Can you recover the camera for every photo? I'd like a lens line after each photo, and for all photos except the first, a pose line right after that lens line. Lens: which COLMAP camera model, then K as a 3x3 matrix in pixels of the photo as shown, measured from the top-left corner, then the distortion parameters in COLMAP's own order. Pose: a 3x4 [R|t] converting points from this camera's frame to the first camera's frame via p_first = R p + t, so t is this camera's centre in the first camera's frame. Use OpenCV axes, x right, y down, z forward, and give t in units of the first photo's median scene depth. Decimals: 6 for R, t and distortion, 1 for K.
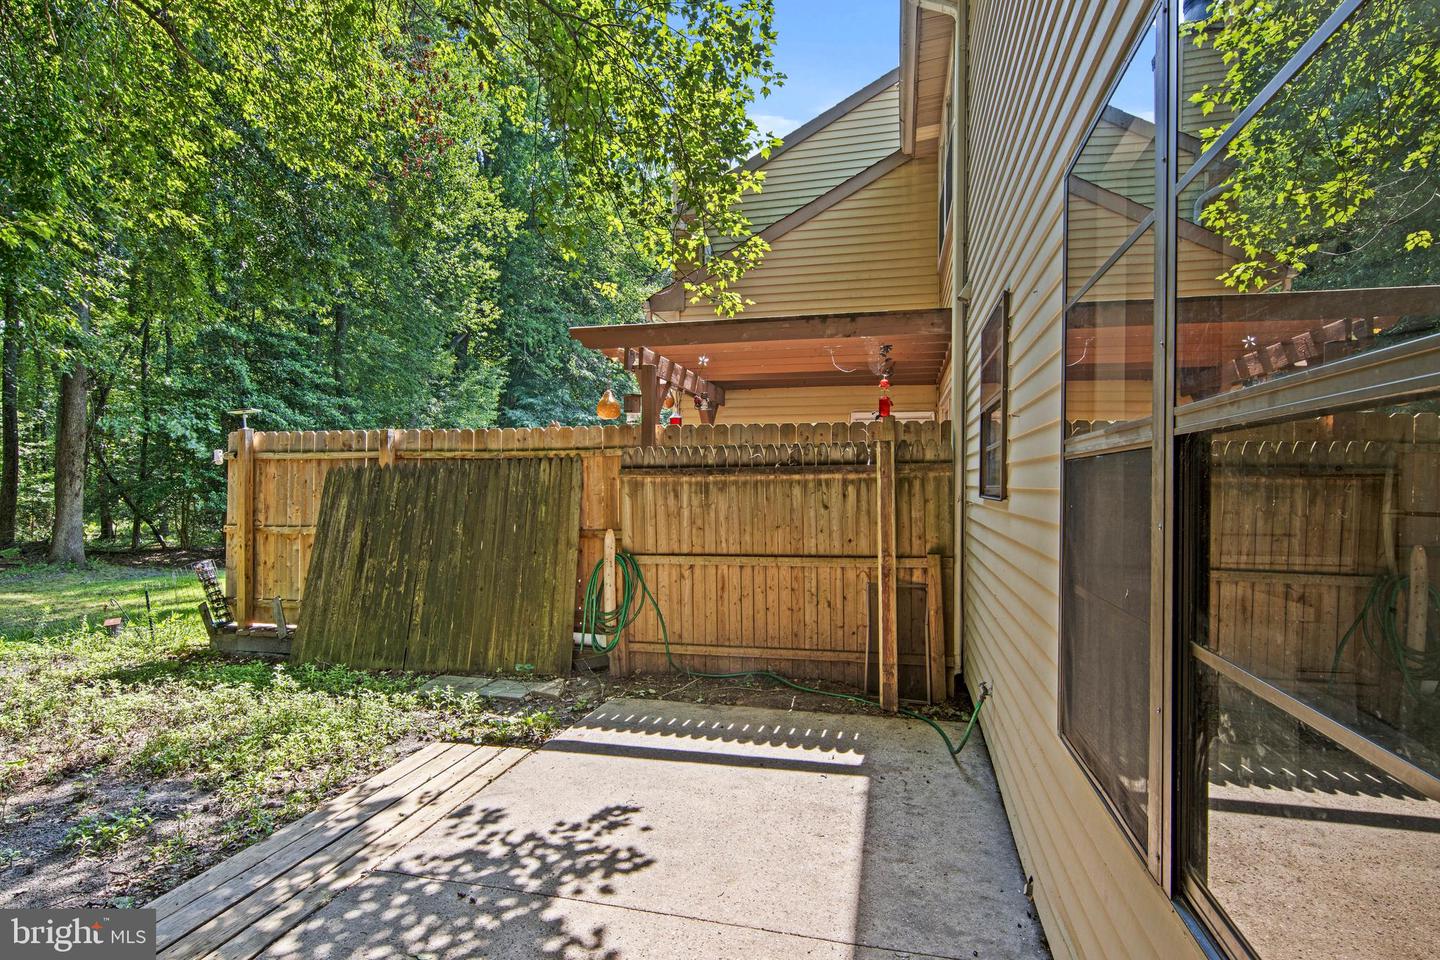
lens RADIAL K [[750.4, 0, 713.3], [0, 750.4, 480.7], [0, 0, 1]] dist [0.002202, 0.000107]
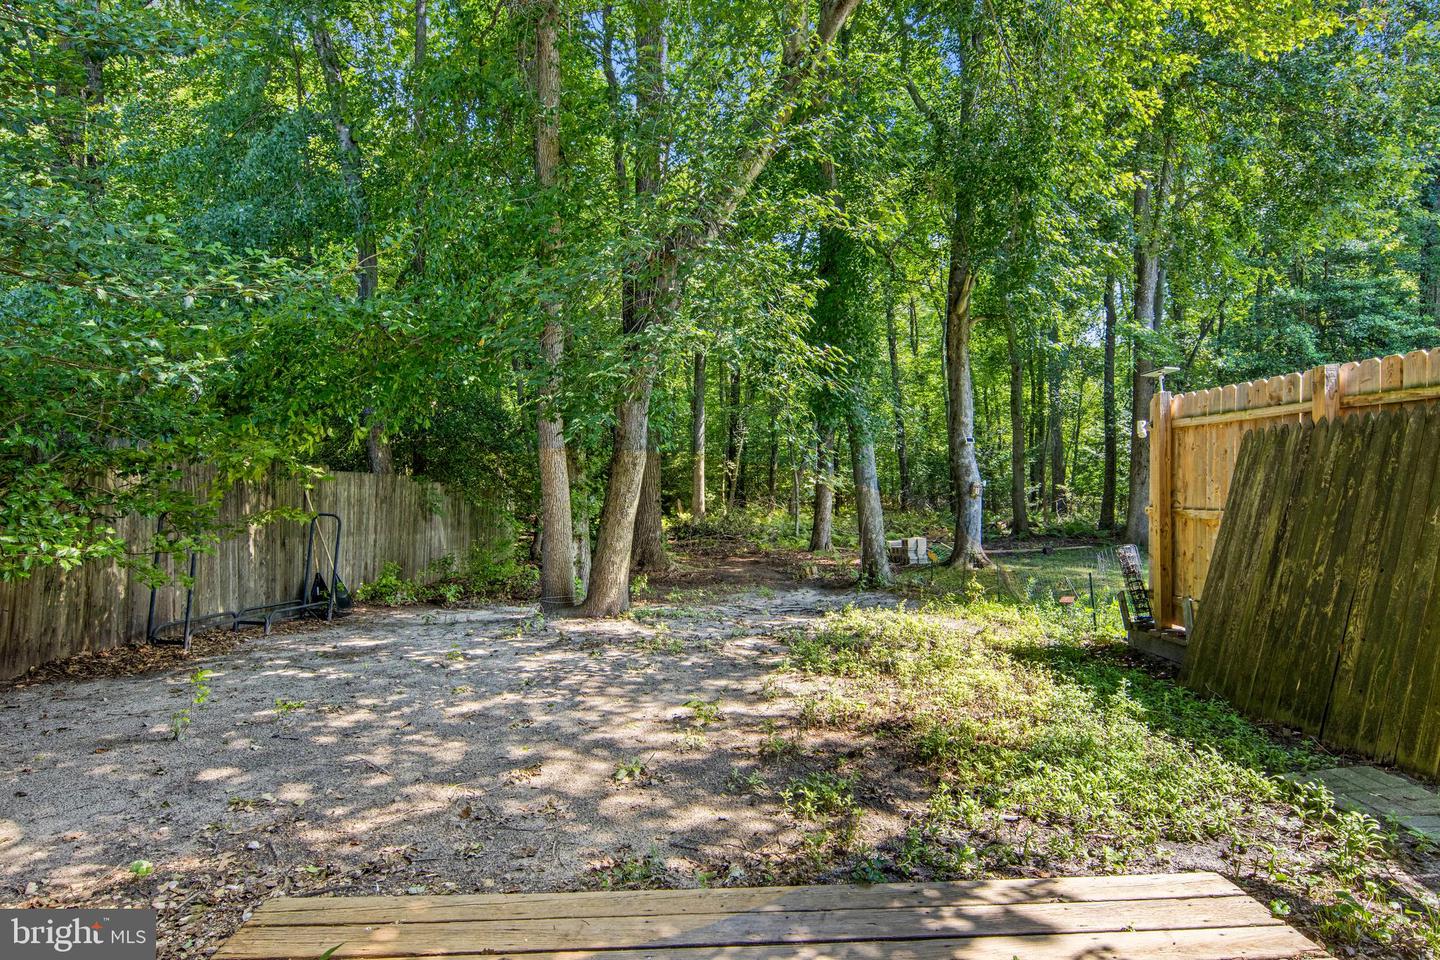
lens RADIAL K [[750.4, 0, 713.3], [0, 750.4, 480.7], [0, 0, 1]] dist [0.002202, 0.000107]
pose [[0.268707, -0.007756, -0.963191, 0.056262], [0.015107, 0.999879, -0.003837, 0.027220], [0.963103, -0.013520, 0.268792, 0.305987]]
